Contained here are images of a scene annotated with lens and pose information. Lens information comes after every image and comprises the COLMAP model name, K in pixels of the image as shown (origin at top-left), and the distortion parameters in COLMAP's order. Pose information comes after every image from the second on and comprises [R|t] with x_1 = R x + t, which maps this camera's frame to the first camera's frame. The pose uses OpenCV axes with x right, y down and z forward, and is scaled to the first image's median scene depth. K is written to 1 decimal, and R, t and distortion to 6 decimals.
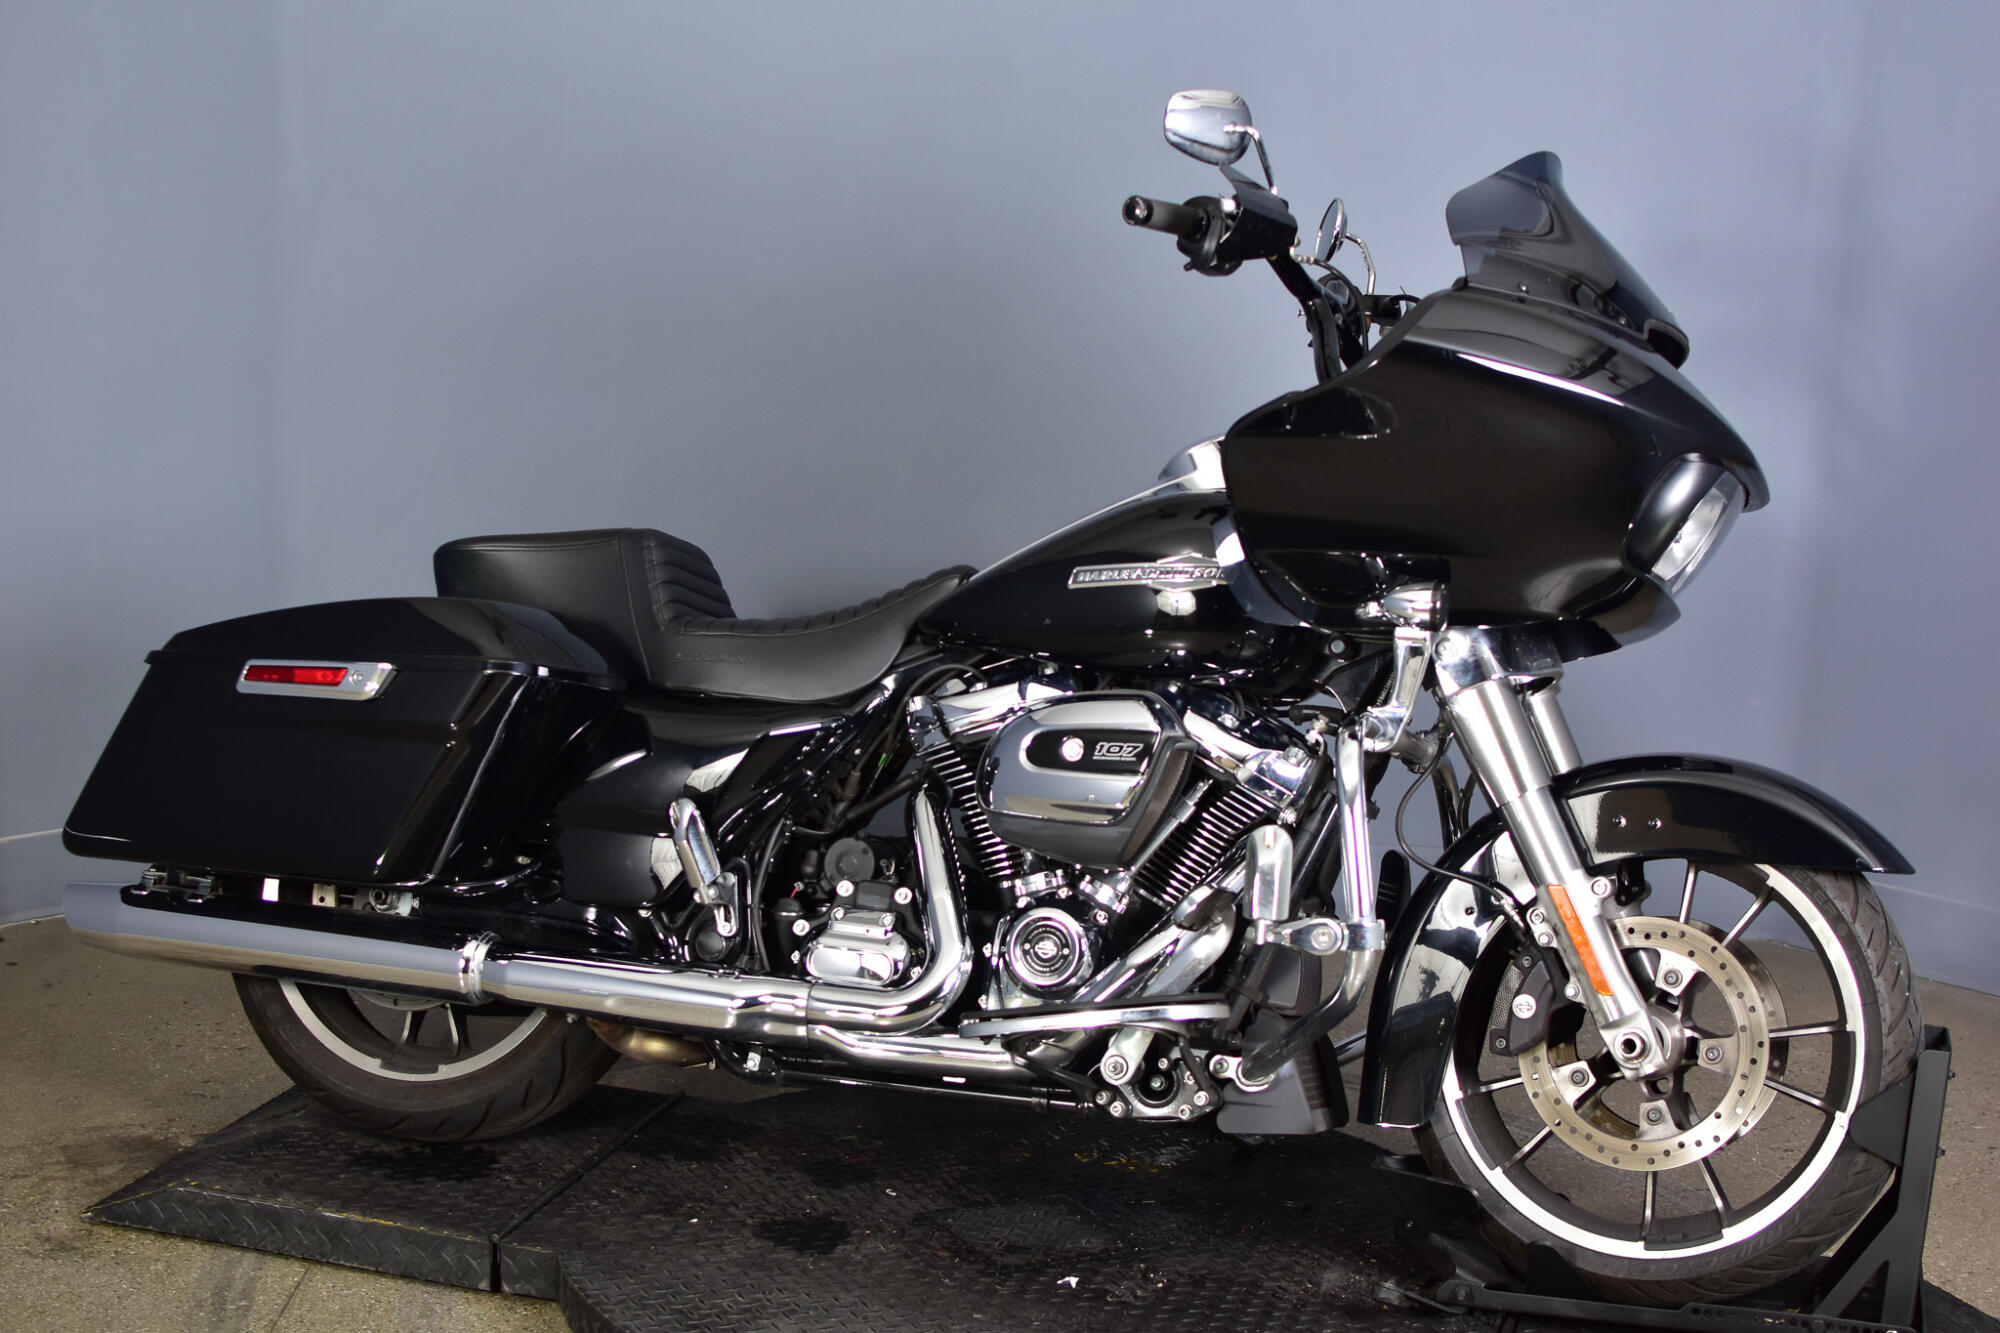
lens RADIAL K [[3005.8, 0, 1000.0], [0, 3005.8, 666.5], [0, 0, 1]] dist [-0.020615, -0.914000]
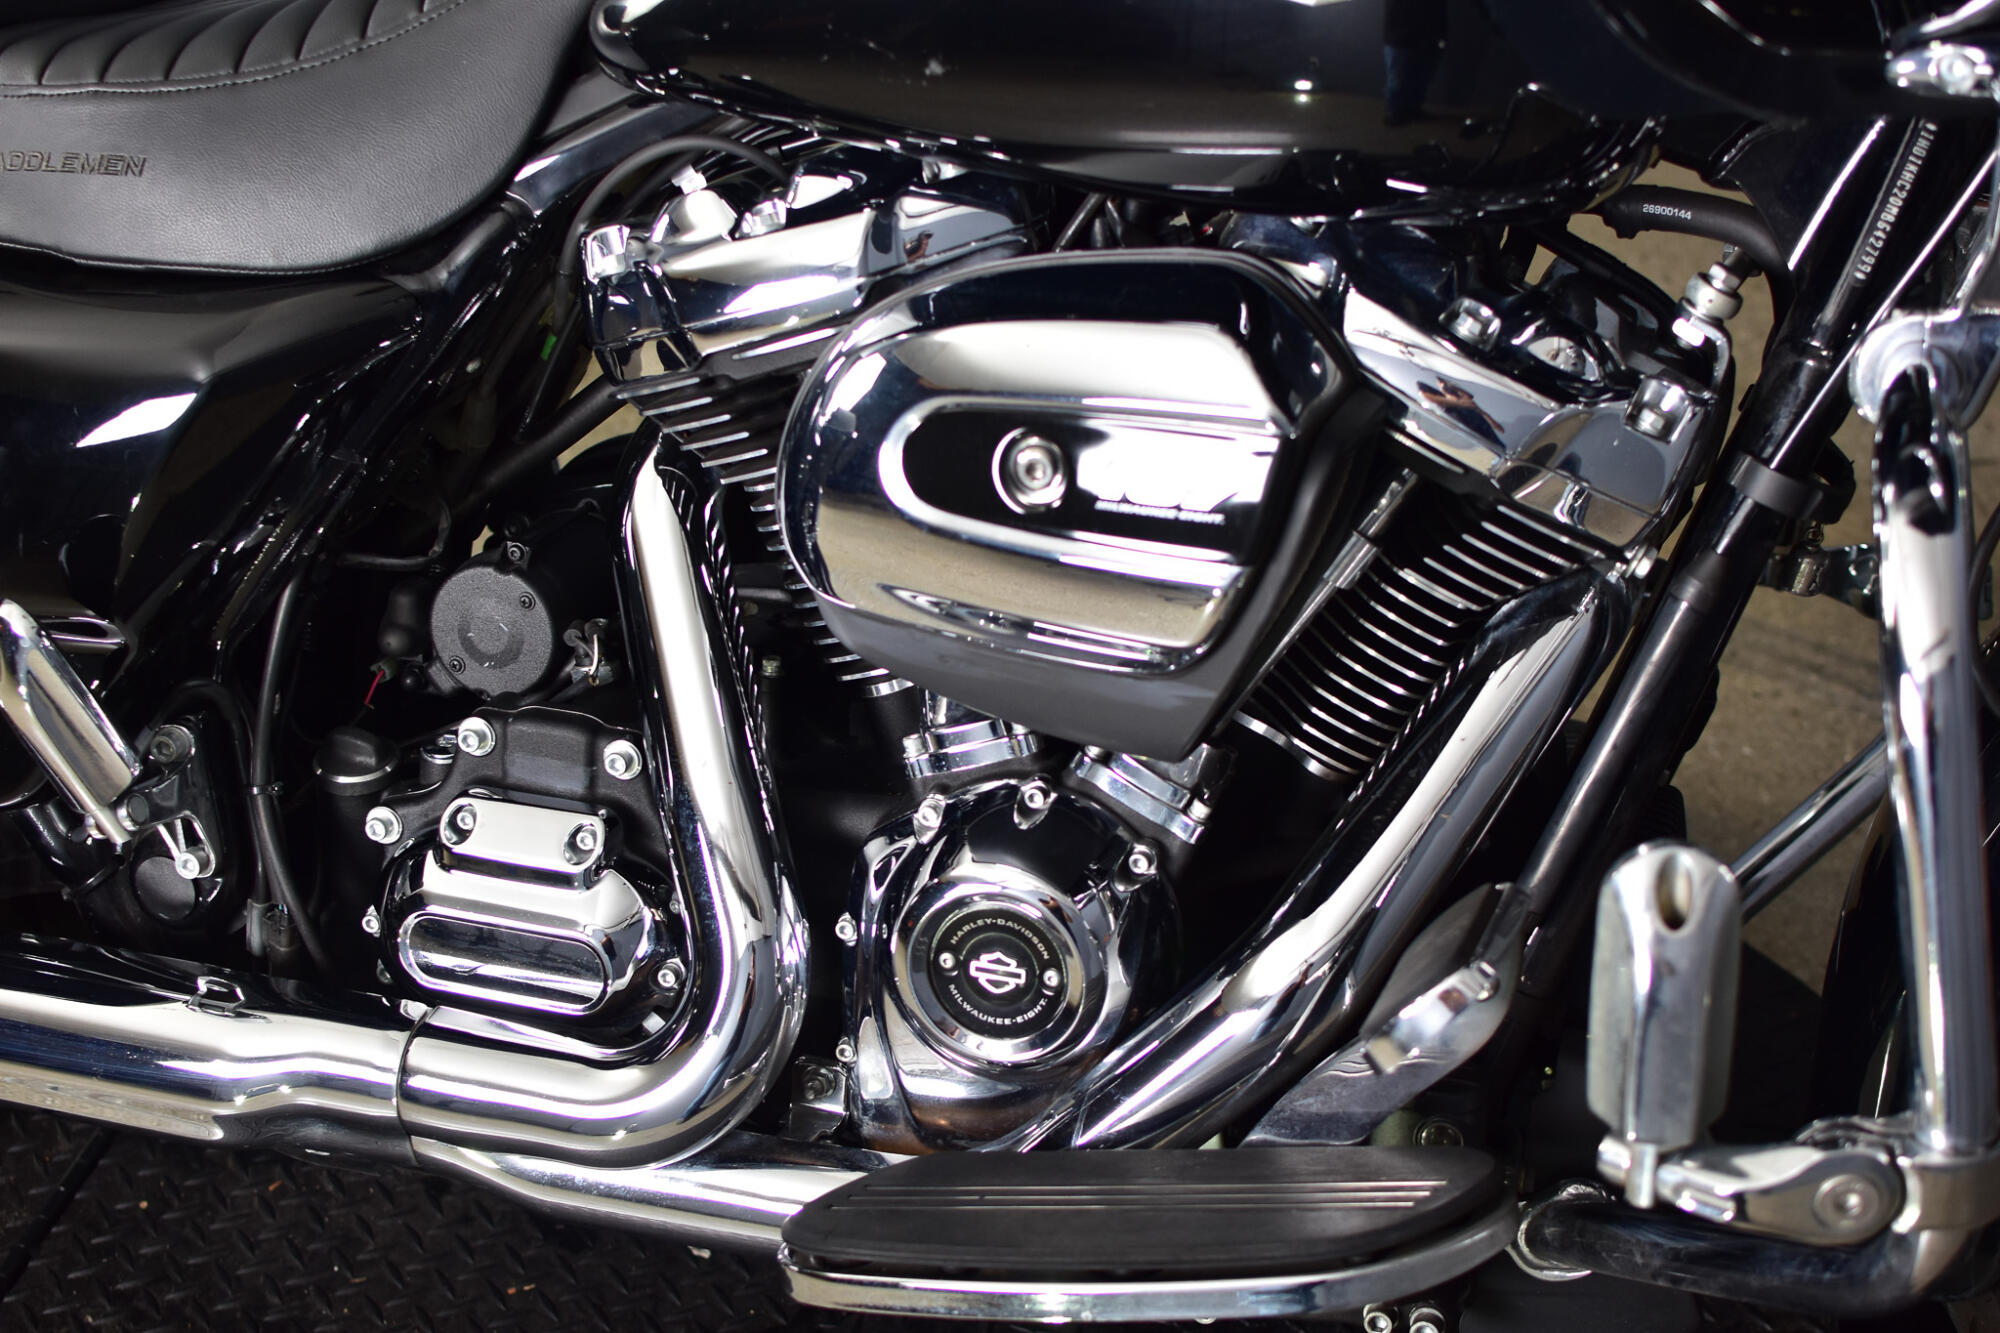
lens RADIAL K [[3005.8, 0, 1000.0], [0, 3005.8, 666.5], [0, 0, 1]] dist [-0.020615, -0.914000]
pose [[0.996944, -0.078085, -0.002508, 0.019624], [0.073013, 0.919812, 0.385507, -0.086120], [-0.027796, -0.384512, 0.922701, 0.673848]]
